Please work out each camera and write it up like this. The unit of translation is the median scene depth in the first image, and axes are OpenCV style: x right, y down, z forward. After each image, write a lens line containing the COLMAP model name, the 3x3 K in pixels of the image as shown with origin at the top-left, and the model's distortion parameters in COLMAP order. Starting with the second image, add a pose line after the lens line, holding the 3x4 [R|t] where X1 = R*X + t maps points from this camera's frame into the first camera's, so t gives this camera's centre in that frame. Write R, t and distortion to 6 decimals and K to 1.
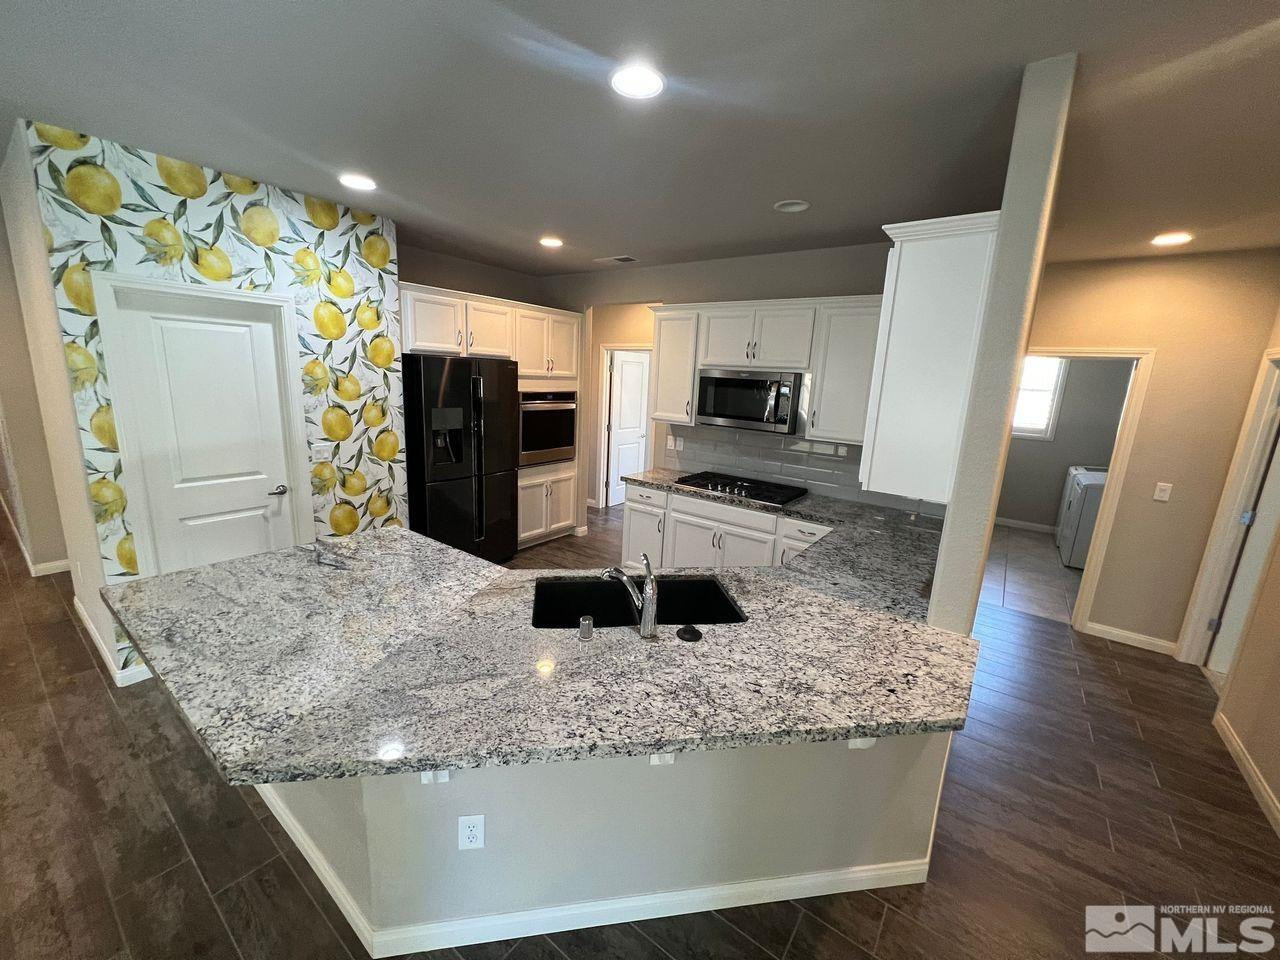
lens RADIAL K [[508.7, 0, 642.9], [0, 508.7, 475.0], [0, 0, 1]] dist [-0.001089, -0.000499]
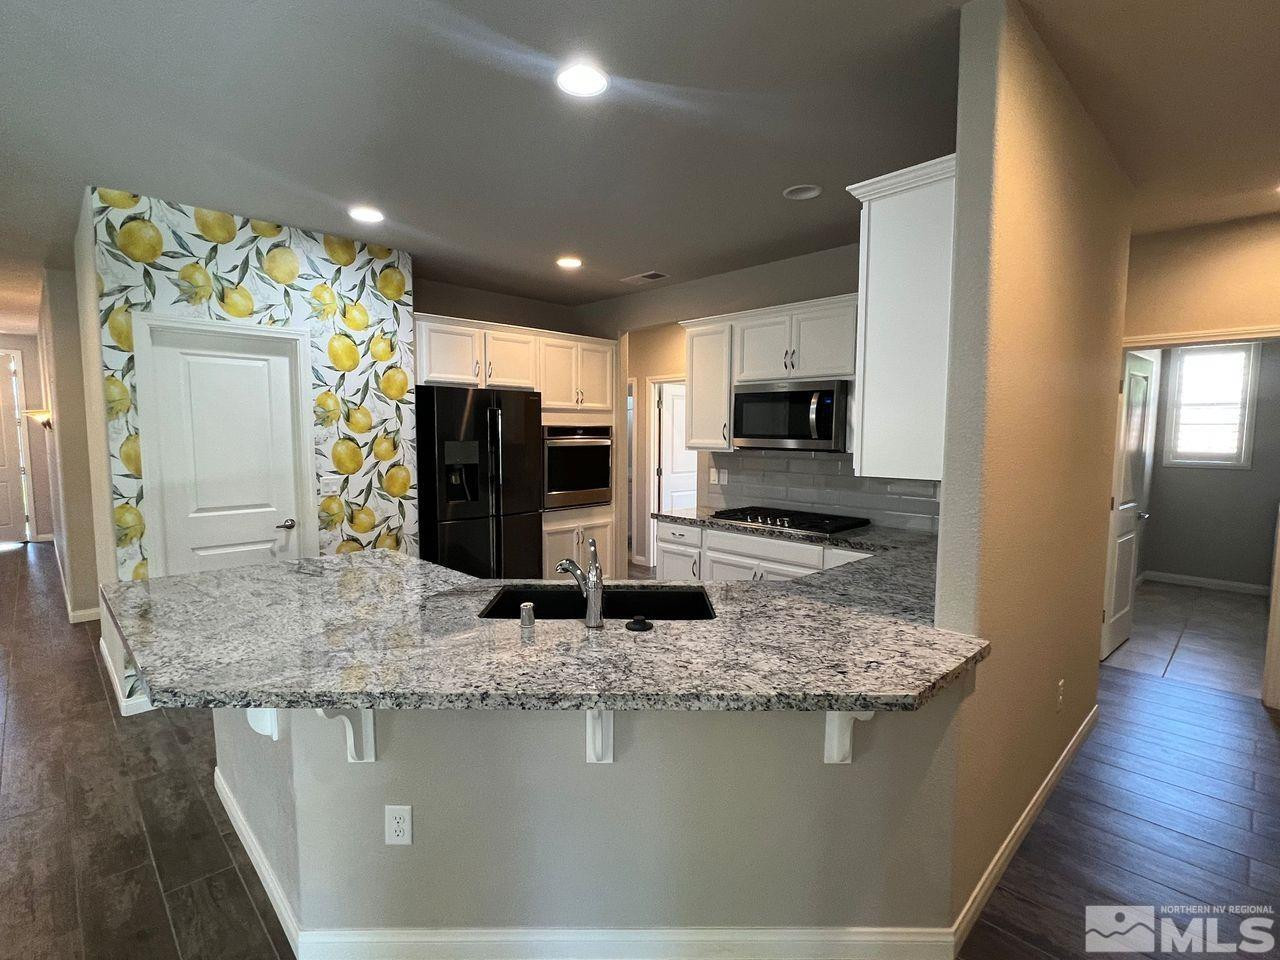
lens RADIAL K [[618.0, 0, 638.9], [0, 618.0, 477.5], [0, 0, 1]] dist [-0.001932, -0.000281]
pose [[0.986428, -0.031809, -0.161083, 0.183846], [0.011841, 0.992283, -0.123430, 0.123328], [0.163766, 0.119847, 0.979192, -0.077017]]
